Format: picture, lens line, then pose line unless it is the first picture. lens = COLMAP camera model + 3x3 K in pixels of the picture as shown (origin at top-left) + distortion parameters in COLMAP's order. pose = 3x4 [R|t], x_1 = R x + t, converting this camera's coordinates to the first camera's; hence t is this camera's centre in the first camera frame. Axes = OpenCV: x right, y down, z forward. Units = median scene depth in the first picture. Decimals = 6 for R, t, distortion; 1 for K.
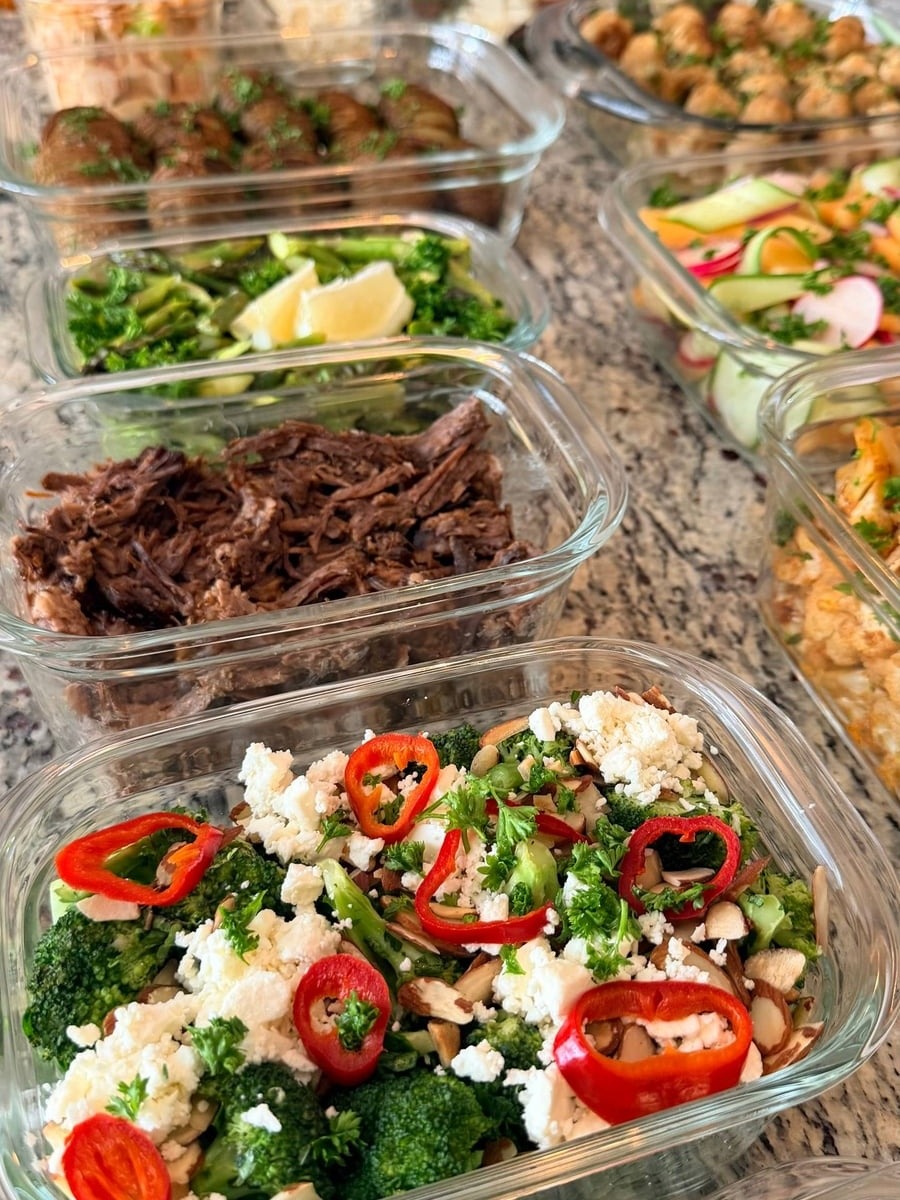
lens RADIAL K [[1254.7, 0, 449.8], [0, 1254.7, 604.9], [0, 0, 1]] dist [0.124762, -0.306107]
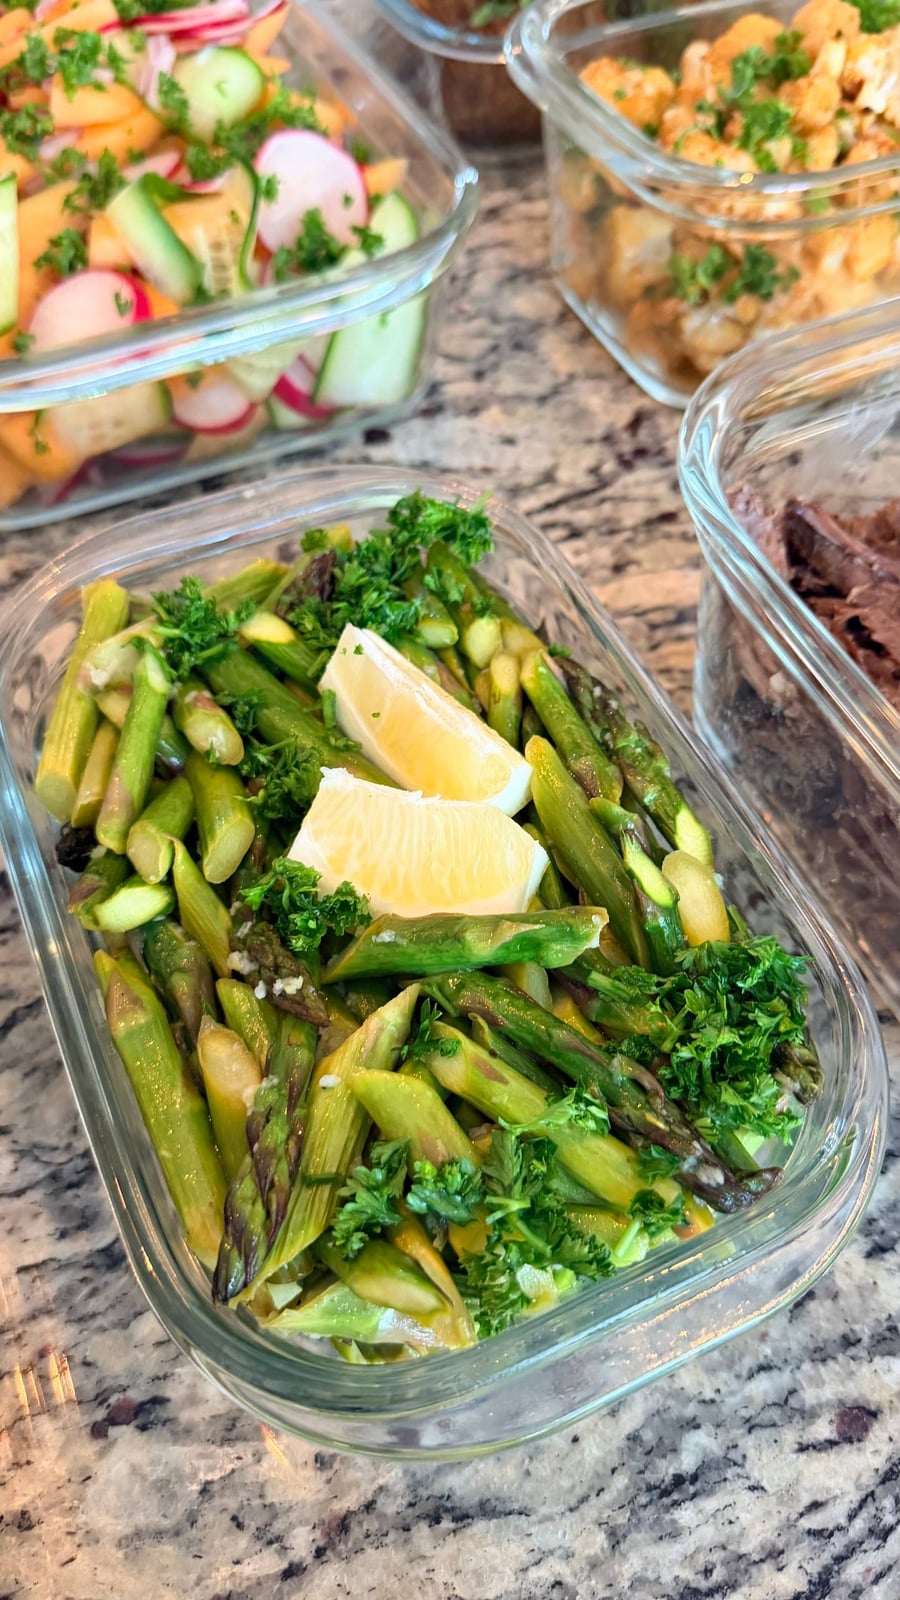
lens RADIAL K [[1245.1, 0, 450.0], [0, 1245.1, 800.0], [0, 0, 1]] dist [0.003032, -0.067930]
pose [[-0.124806, -0.839434, 0.528936, -0.392326], [0.676194, 0.318161, 0.664481, -0.583836], [-0.726075, 0.440594, 0.527912, 0.802228]]
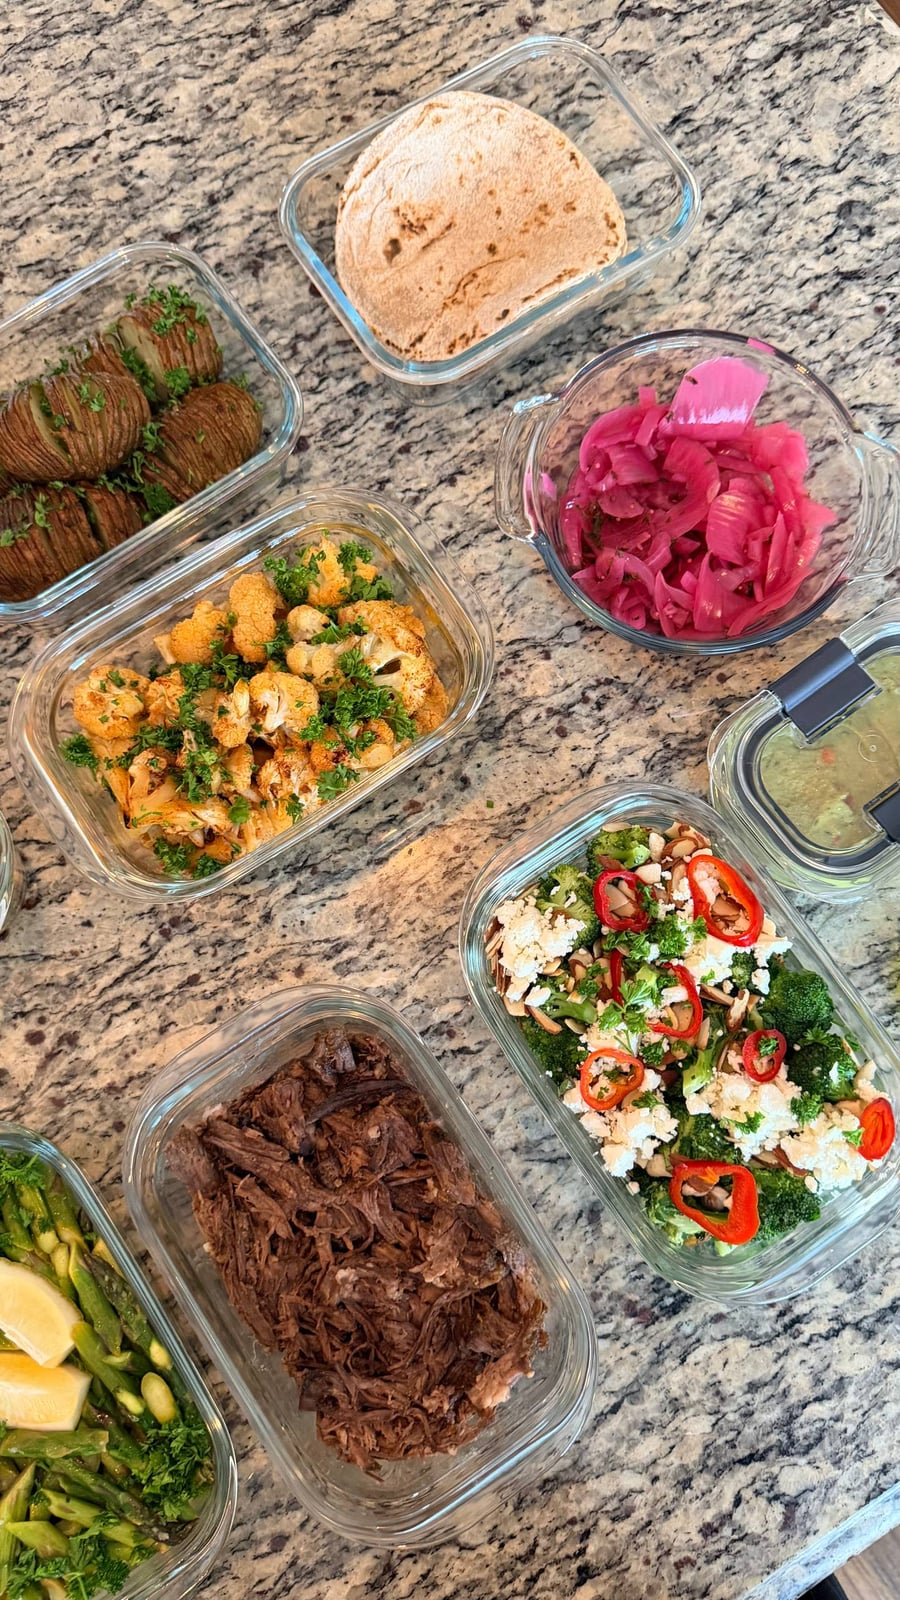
lens RADIAL K [[1188.6, 0, 457.3], [0, 1188.6, 800.9], [0, 0, 1]] dist [0.108972, -0.187542]
pose [[-0.272367, -0.950126, 0.151910, 0.075986], [0.629319, -0.056479, 0.775092, -0.782135], [-0.727856, 0.306710, 0.613315, 0.046423]]
